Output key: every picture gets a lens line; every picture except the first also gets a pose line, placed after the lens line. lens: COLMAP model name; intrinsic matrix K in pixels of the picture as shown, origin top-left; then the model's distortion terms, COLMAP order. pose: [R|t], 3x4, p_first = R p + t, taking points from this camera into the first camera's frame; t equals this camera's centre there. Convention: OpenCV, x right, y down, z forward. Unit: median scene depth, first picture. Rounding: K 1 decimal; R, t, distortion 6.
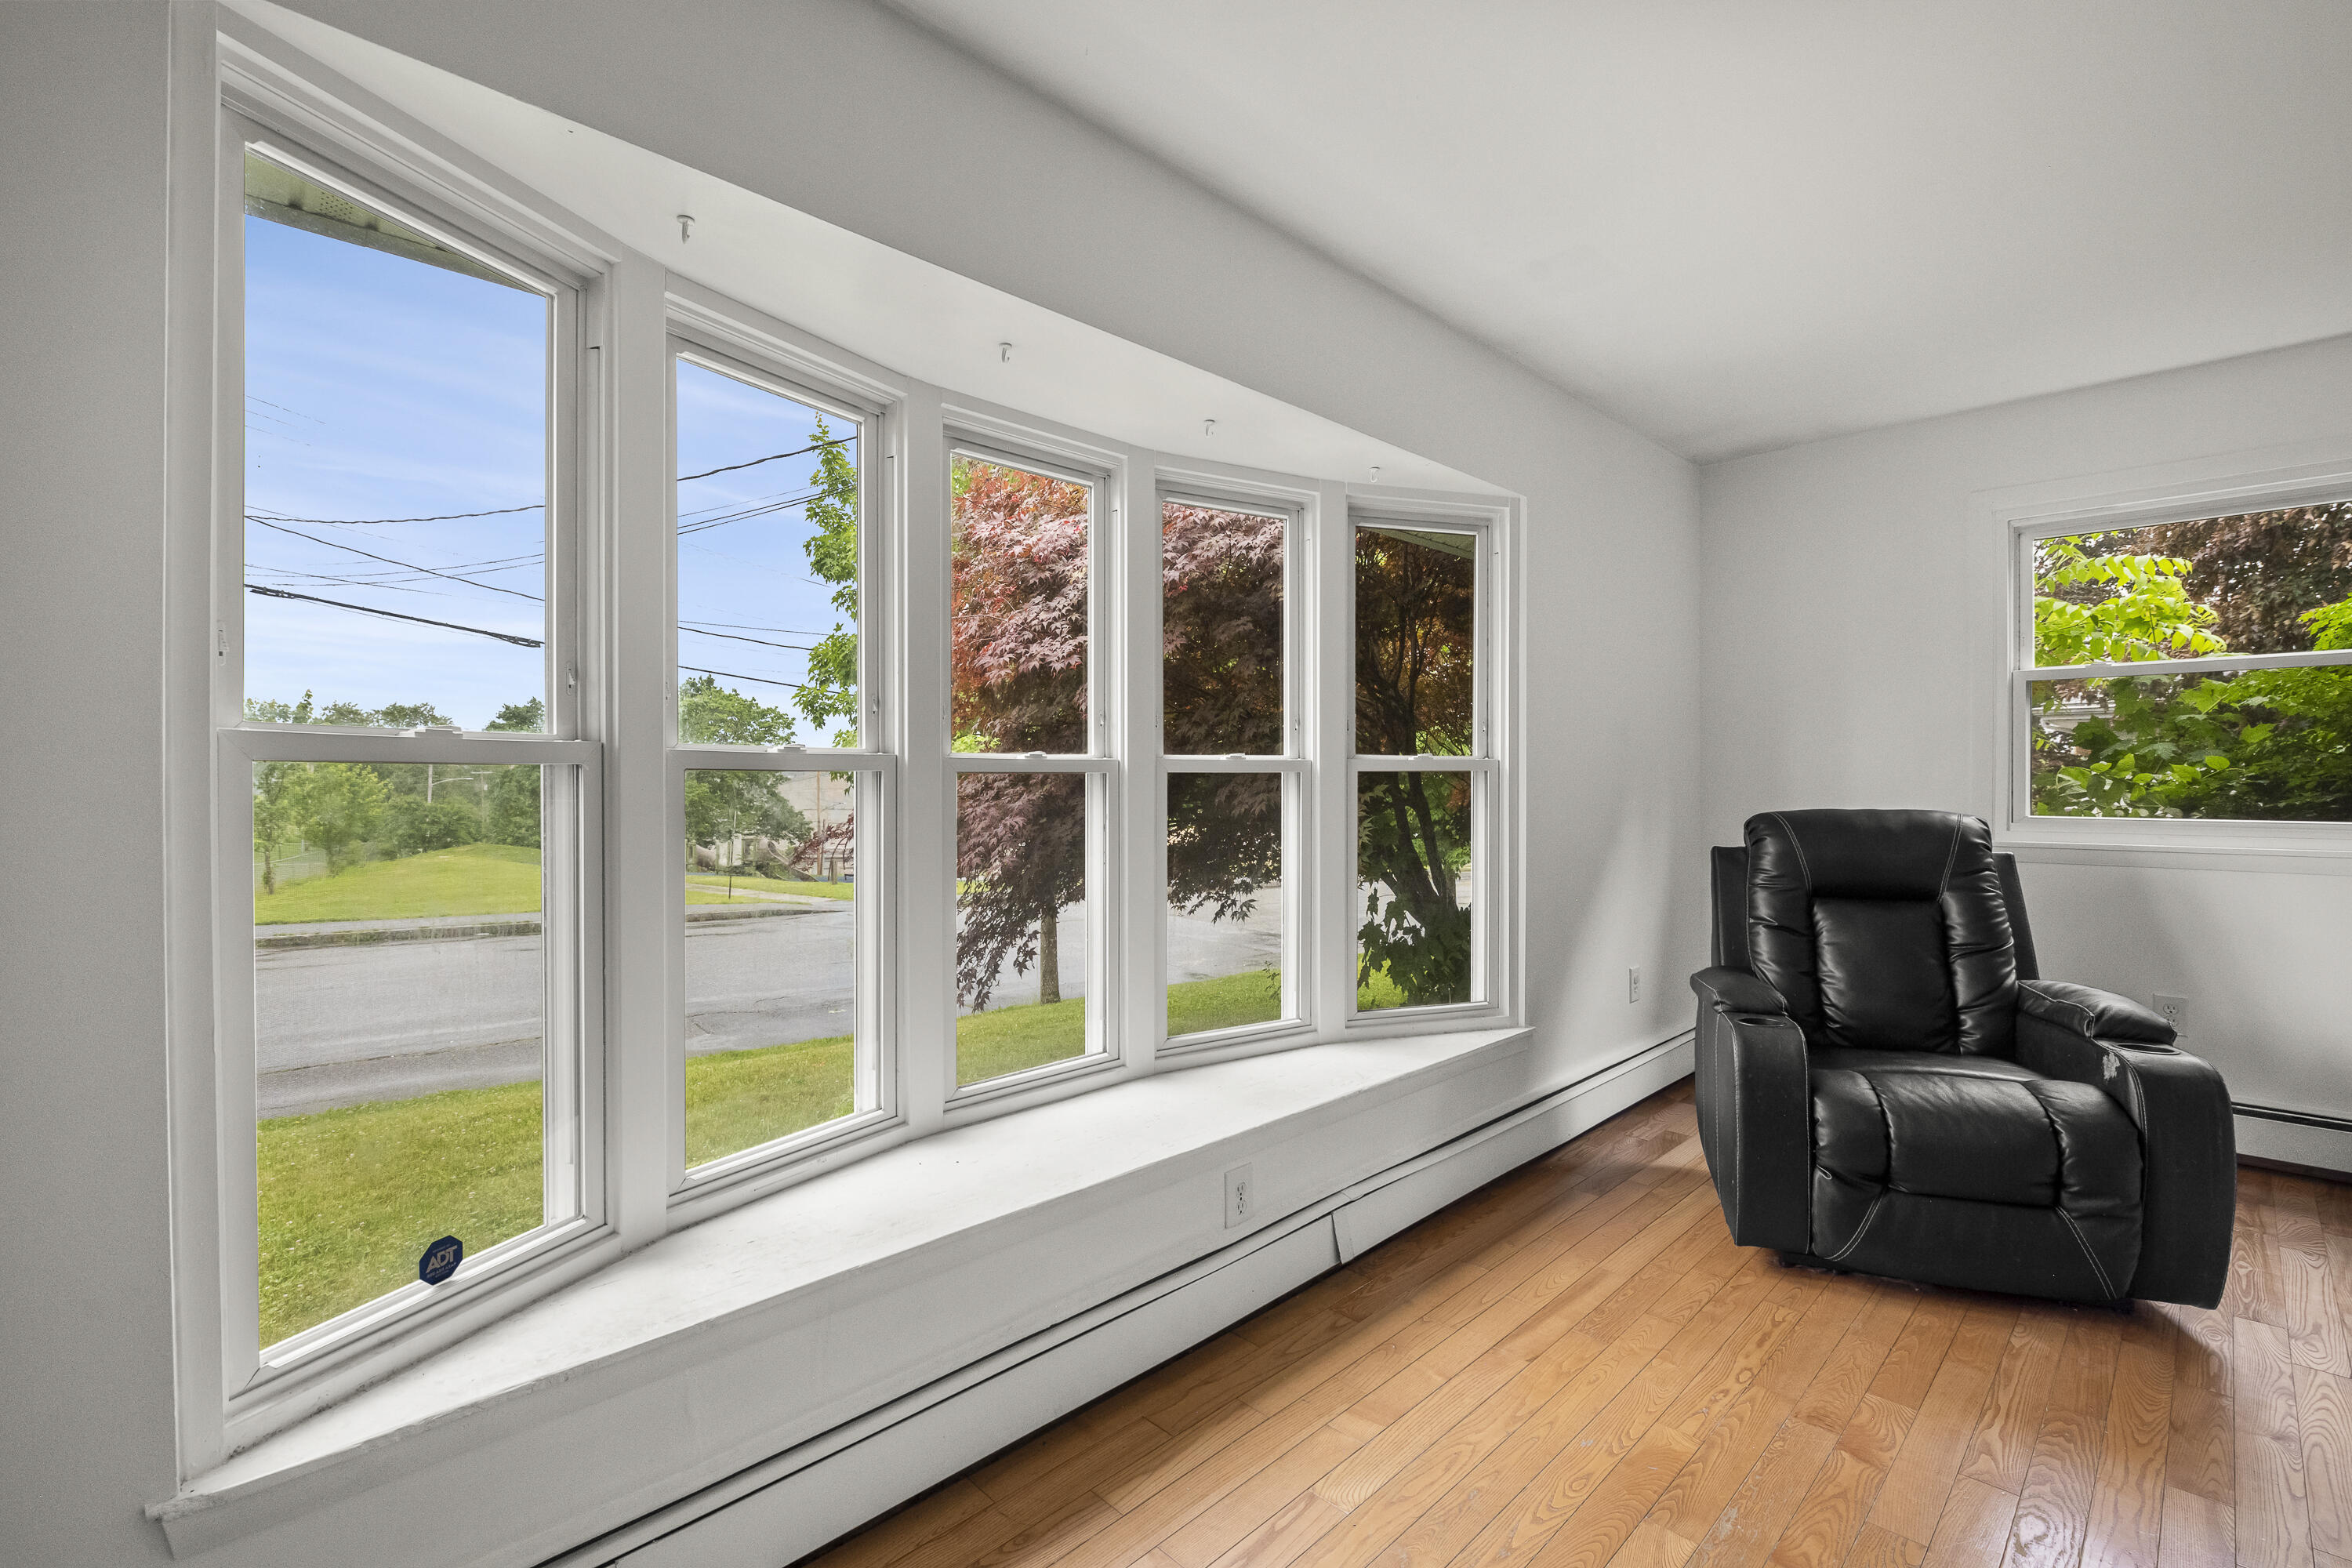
lens RADIAL K [[1036.2, 0, 1179.6], [0, 1036.2, 770.4], [0, 0, 1]] dist [-0.019424, 0.000016]
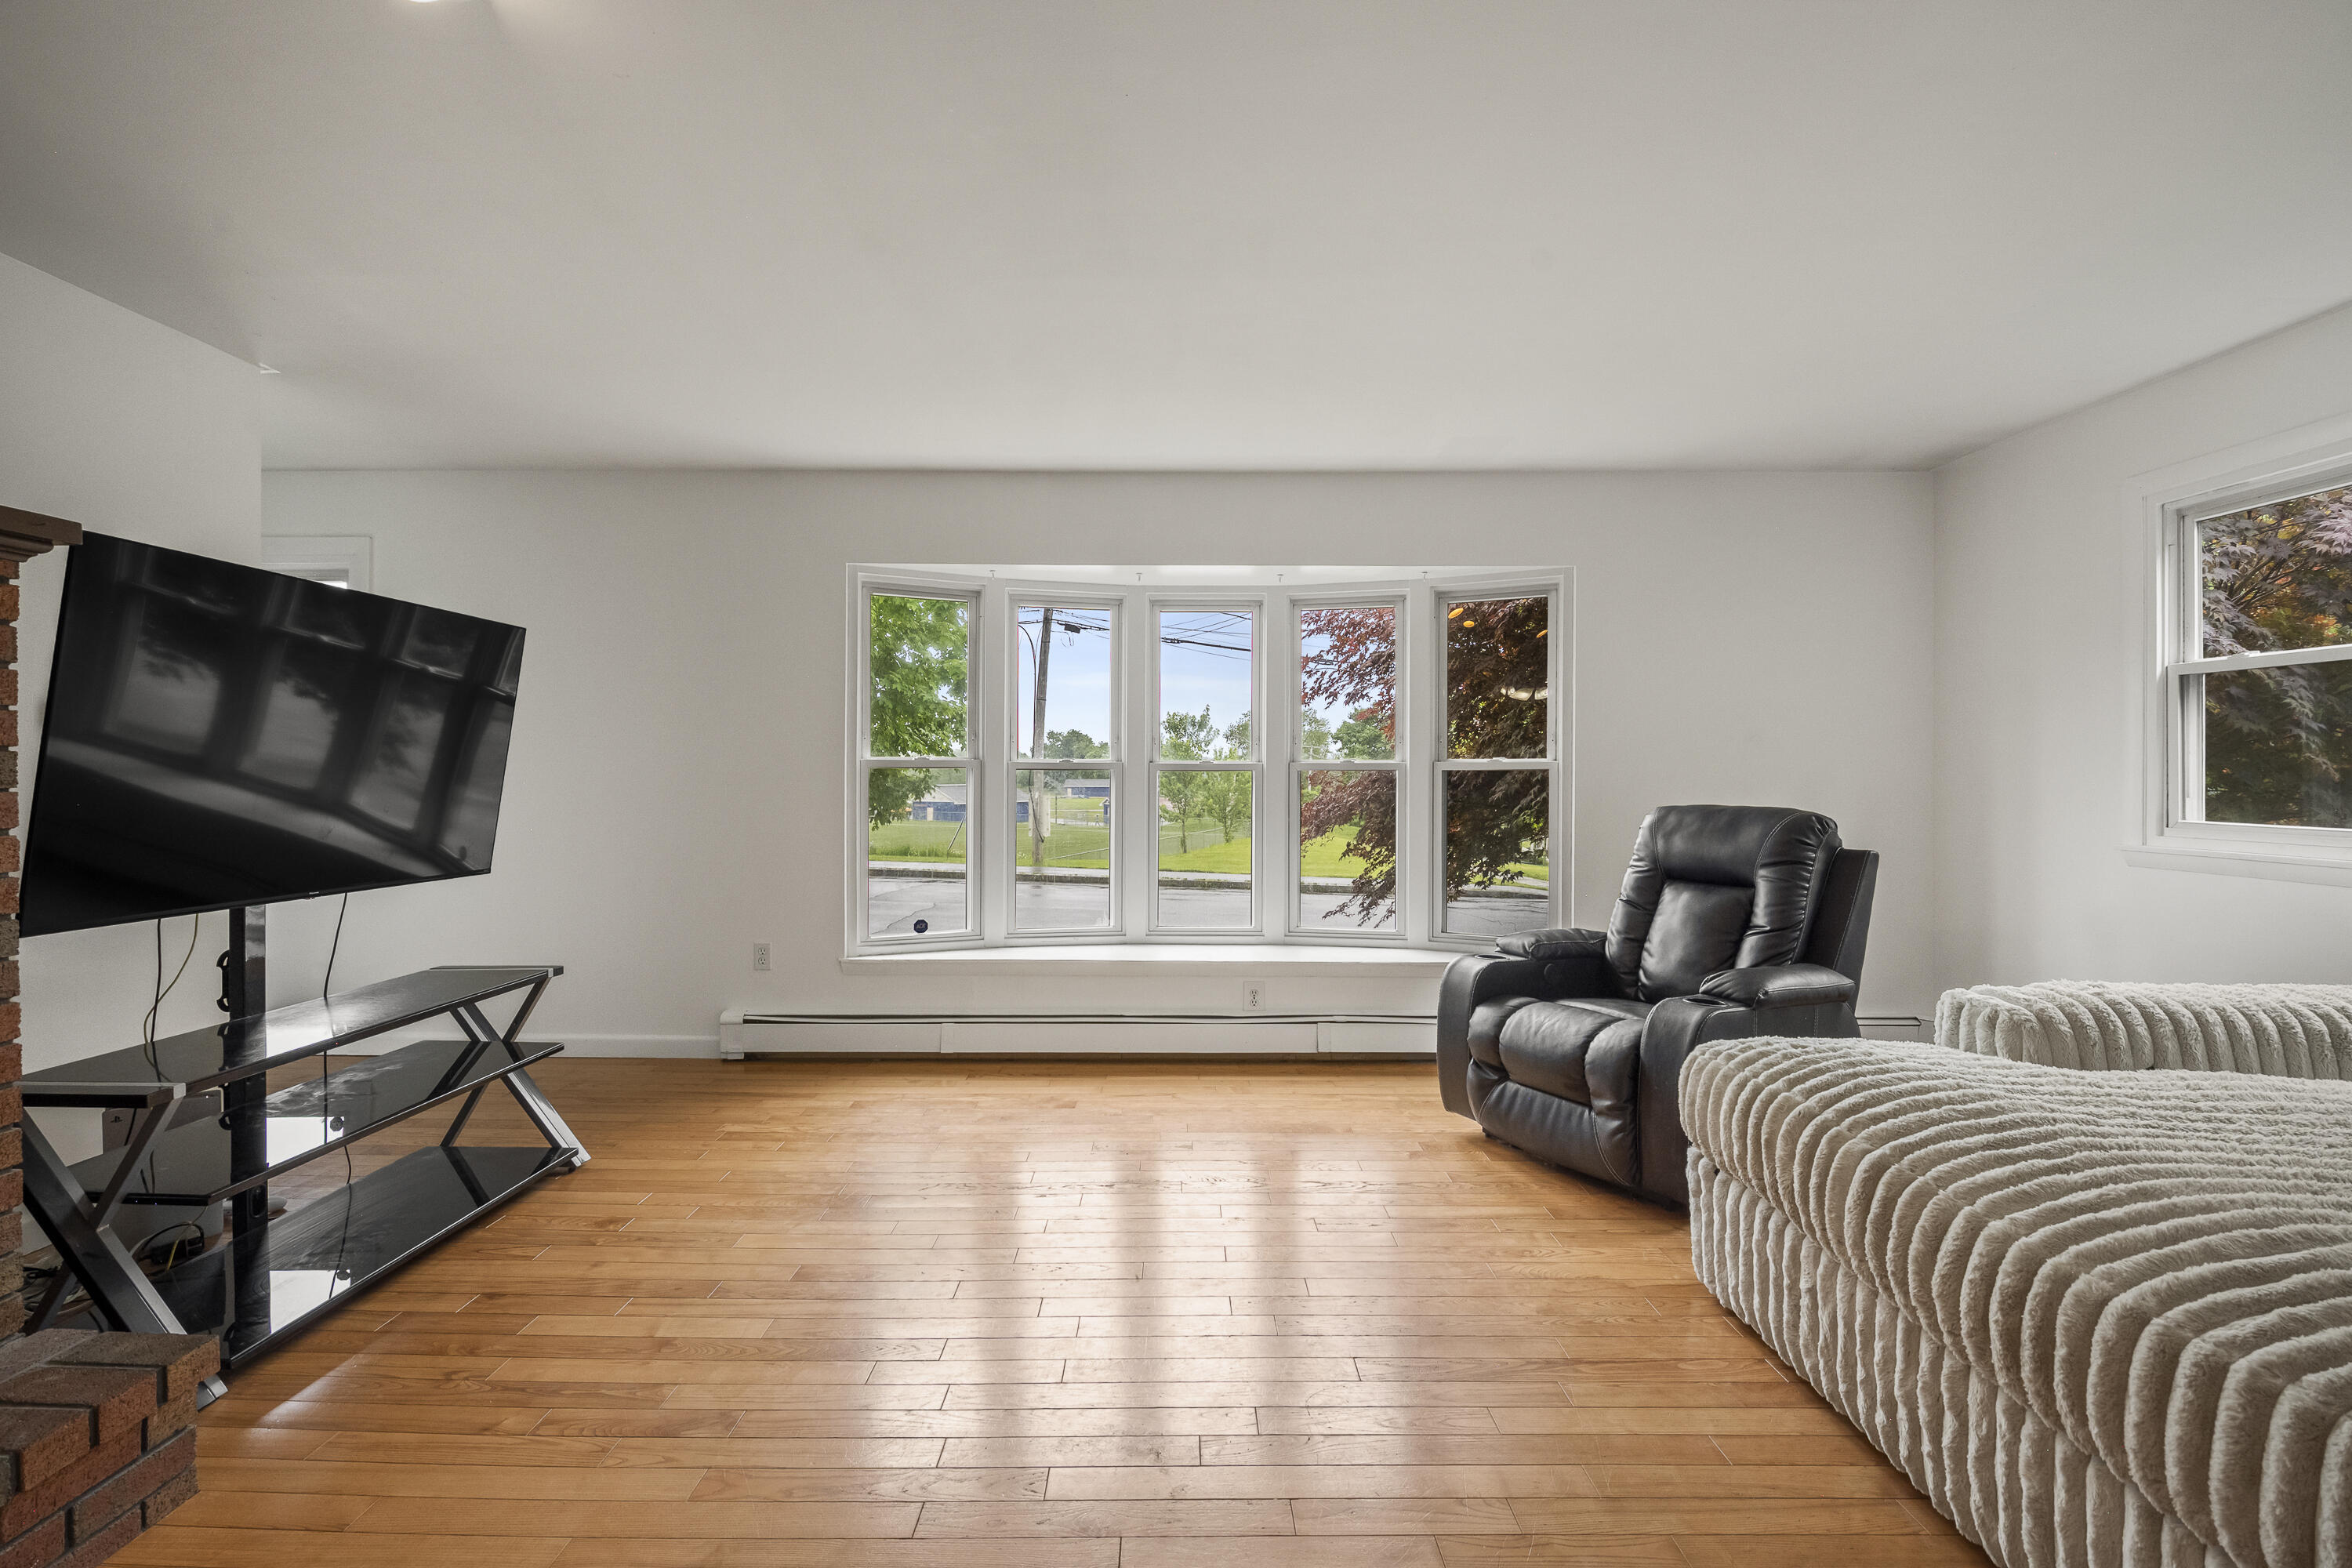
lens RADIAL K [[1036.2, 0, 1179.6], [0, 1036.2, 770.4], [0, 0, 1]] dist [-0.019424, 0.000016]
pose [[0.723451, 0.004515, -0.690361, 0.800650], [-0.000066, 0.999979, 0.006471, -0.008016], [0.690375, -0.004635, 0.723436, -0.291491]]
